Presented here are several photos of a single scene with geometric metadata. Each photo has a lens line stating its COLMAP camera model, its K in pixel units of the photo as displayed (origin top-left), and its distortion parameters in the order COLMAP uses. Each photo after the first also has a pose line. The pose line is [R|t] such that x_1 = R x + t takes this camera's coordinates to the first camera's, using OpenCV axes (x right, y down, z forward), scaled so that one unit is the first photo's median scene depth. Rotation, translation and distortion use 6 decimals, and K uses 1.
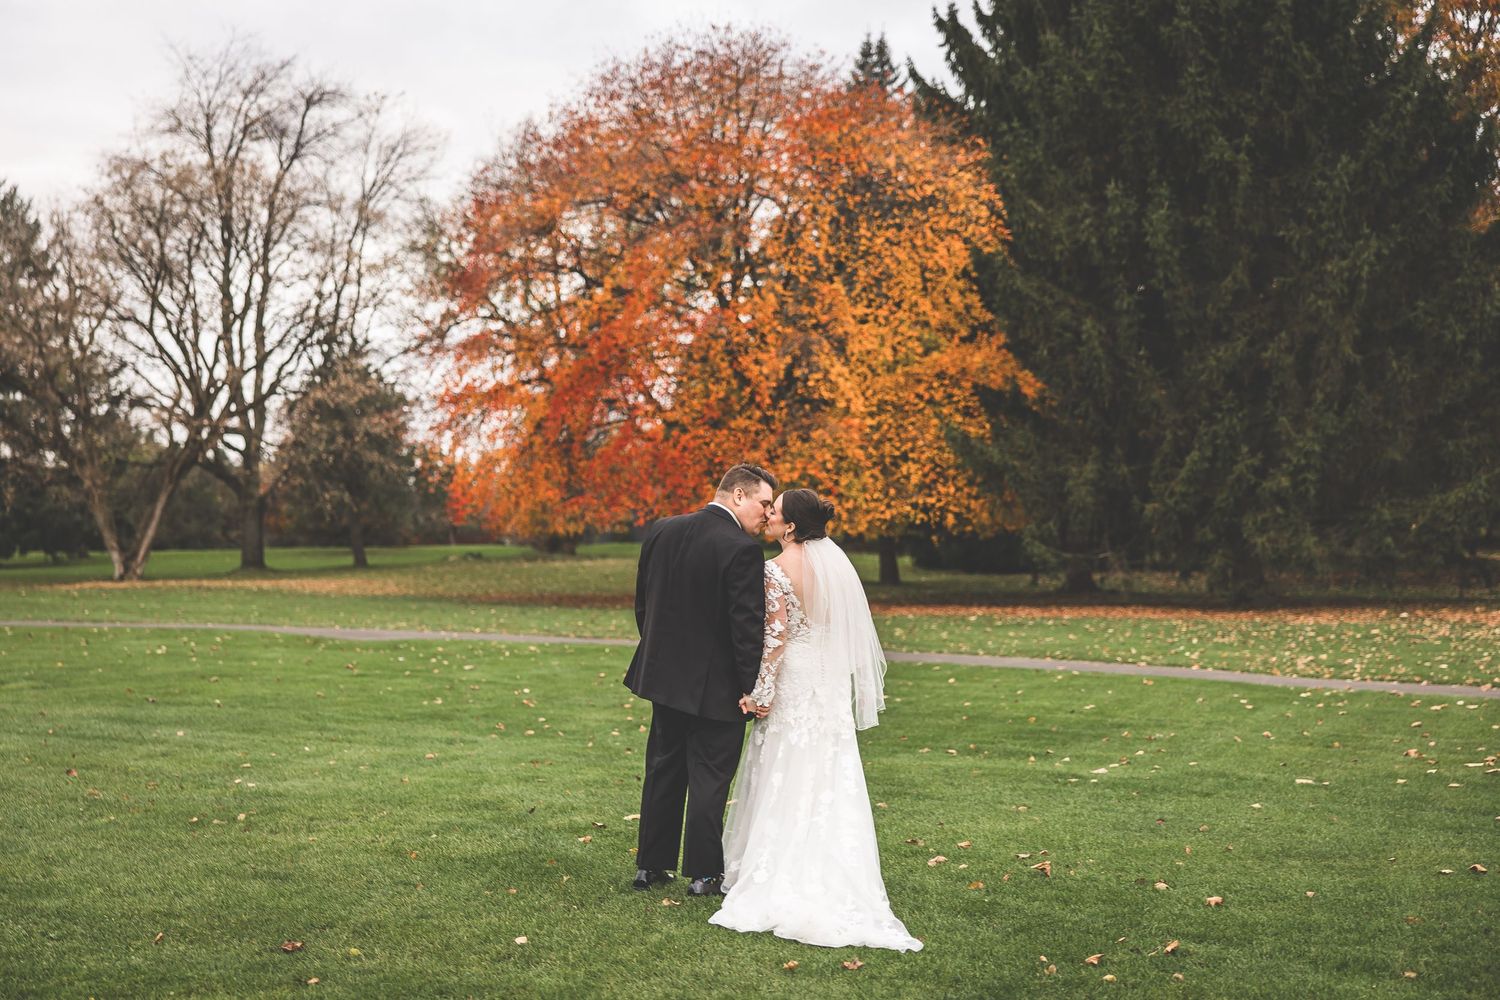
lens RADIAL K [[1992.3, 0, 714.3], [0, 1992.3, 520.5], [0, 0, 1]] dist [0.018360, 0.000000]
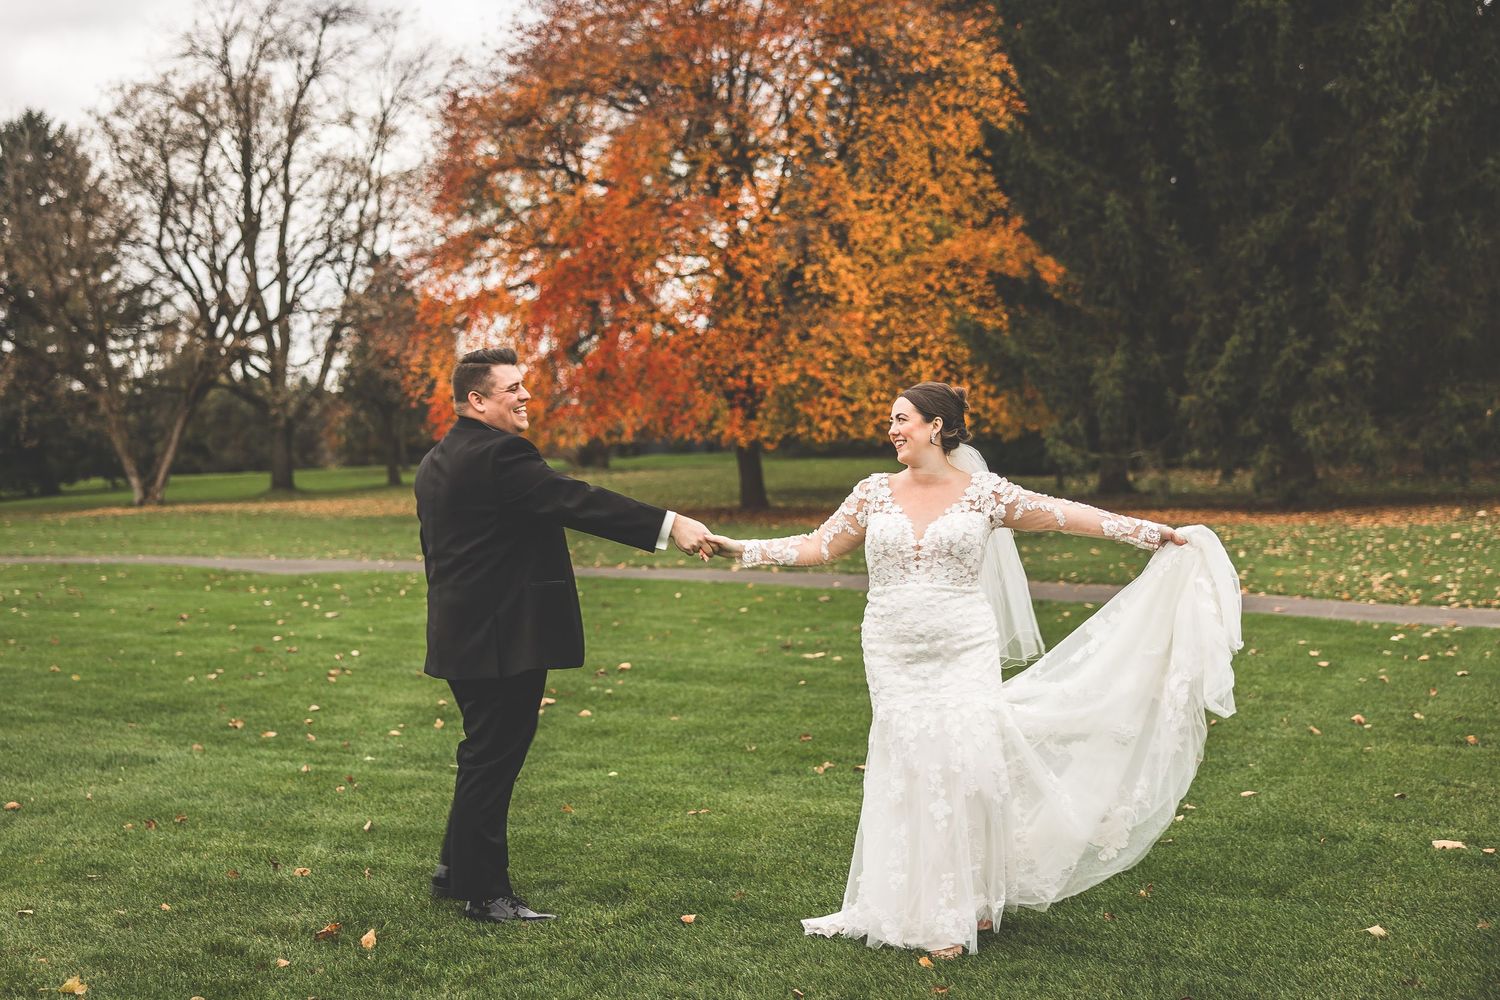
lens RADIAL K [[1877.9, 0, 680.5], [0, 1877.9, 456.3], [0, 0, 1]] dist [0.017461, 0.000000]
pose [[0.998330, -0.026847, -0.051151, 0.030919], [0.027492, 0.999551, 0.011952, 0.002225], [0.050807, -0.013338, 0.998619, 0.130447]]
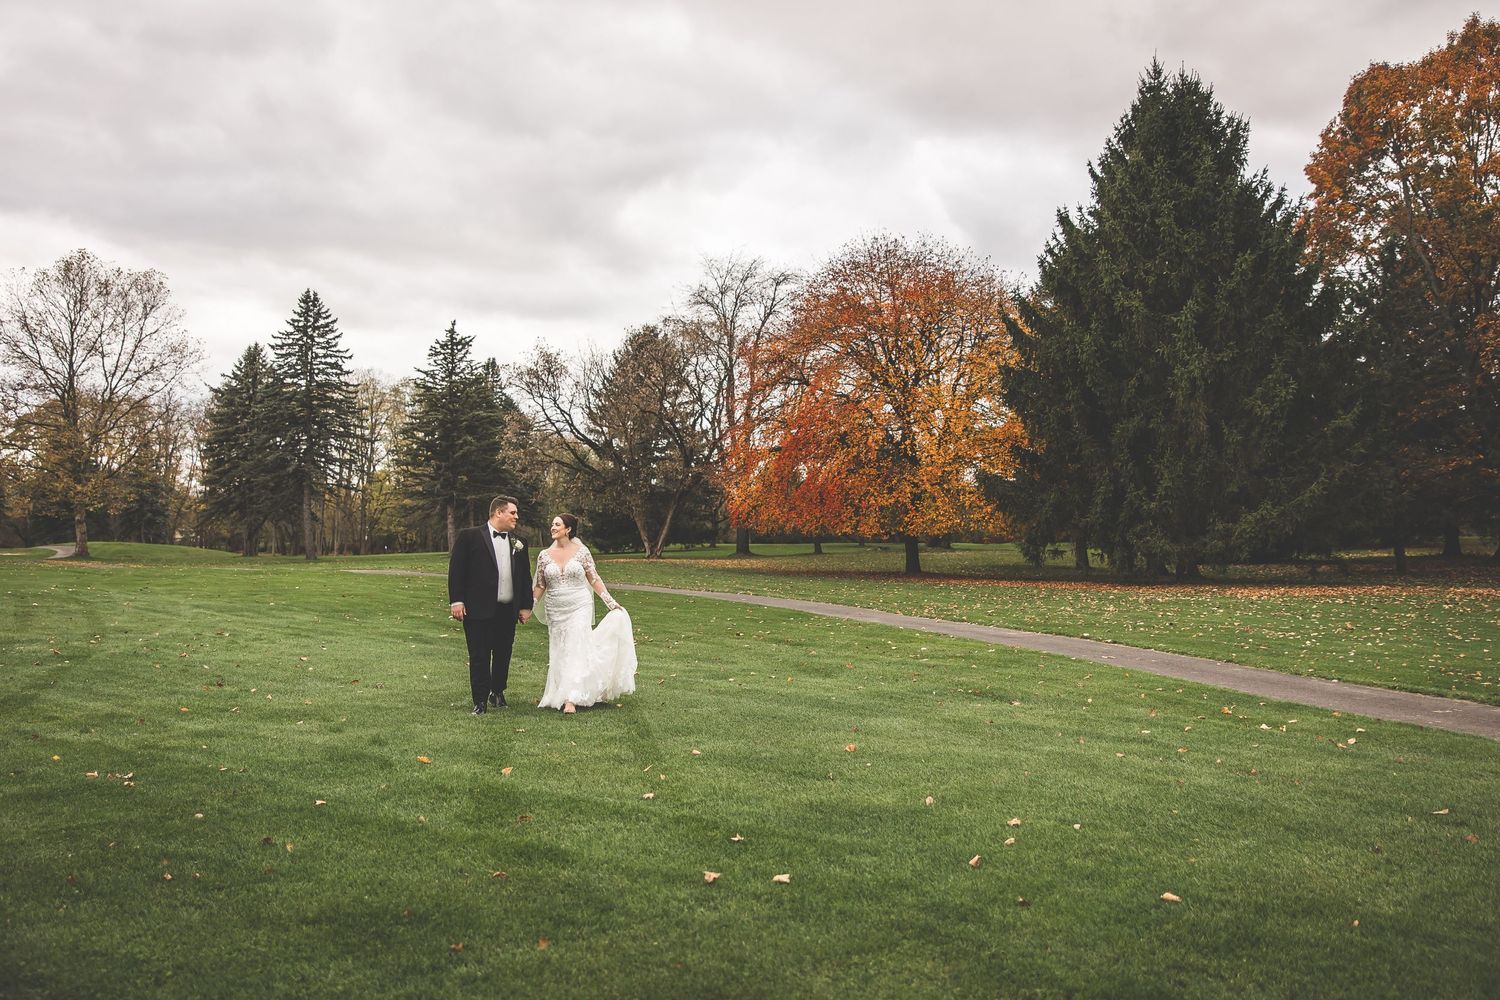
lens RADIAL K [[1283.1, 0, 757.0], [0, 1283.1, 497.7], [0, 0, 1]] dist [-0.013038, -0.001948]
pose [[0.939037, 0.001179, -0.343814, 0.299488], [-0.009321, 0.999714, -0.022029, -0.000193], [0.343690, 0.023891, 0.938779, -0.061375]]
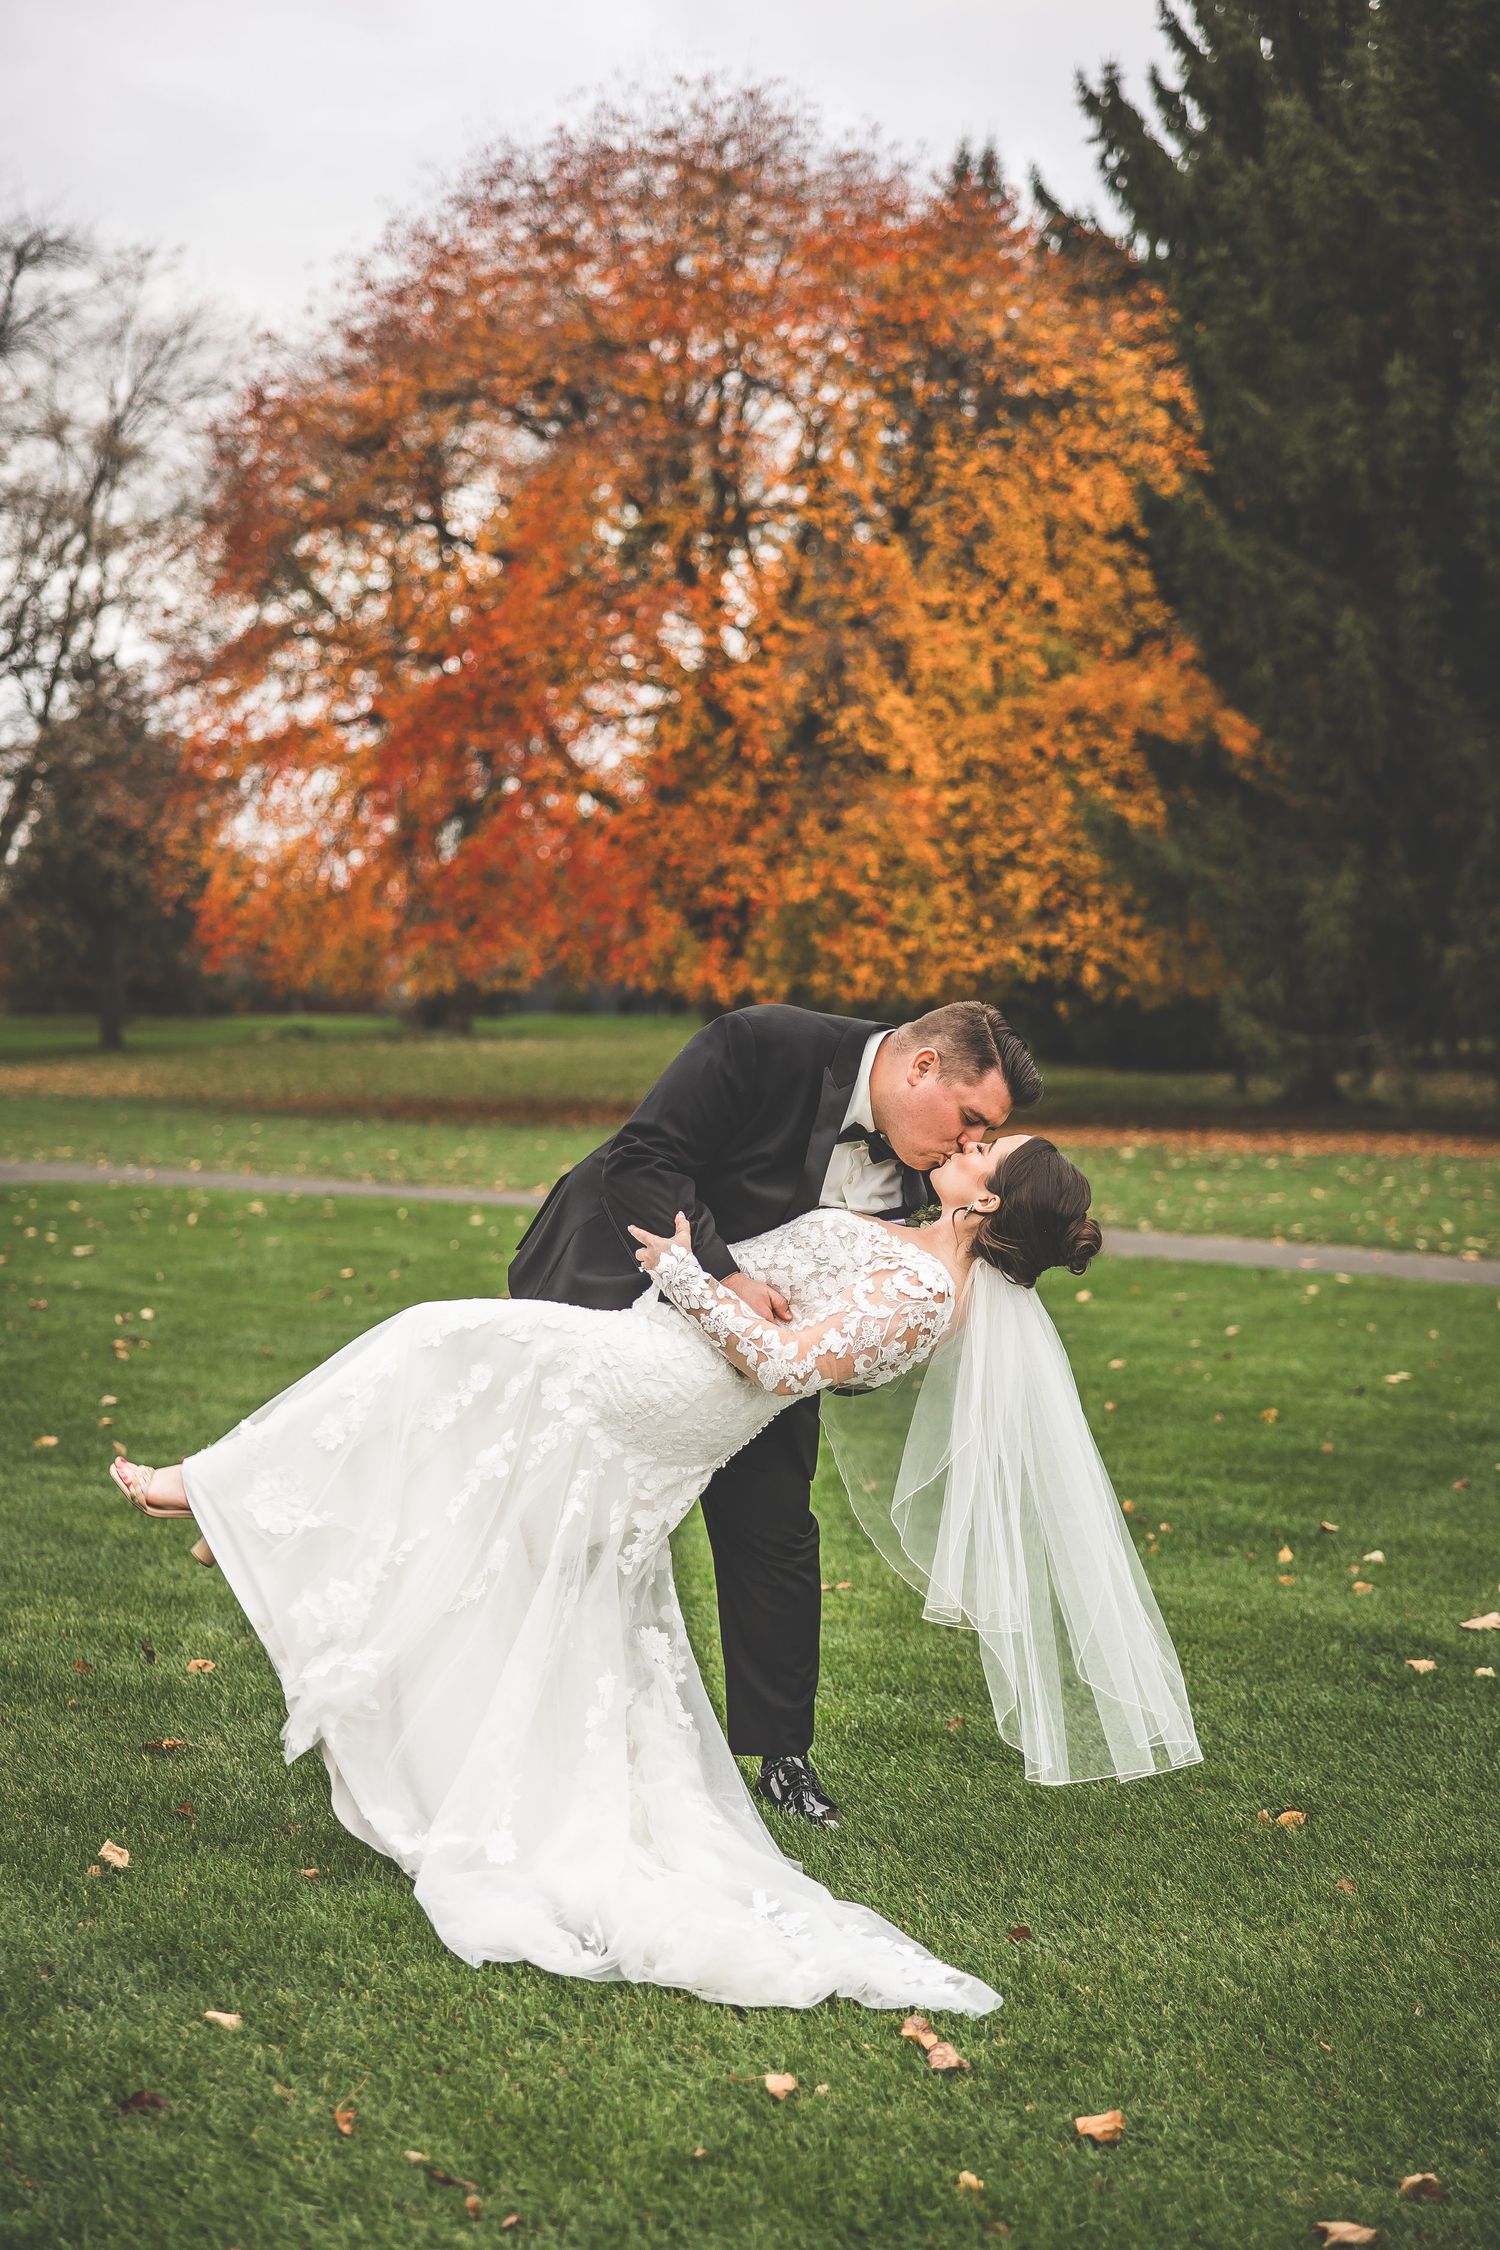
lens RADIAL K [[3087.3, 0, 746.7], [0, 3087.3, 1125.4], [0, 0, 1]] dist [0.032921, 0.000000]
pose [[0.999907, 0.011779, 0.006825, 0.016715], [-0.012075, 0.998906, 0.045169, 0.004064], [-0.006286, -0.045247, 0.998956, 0.134188]]
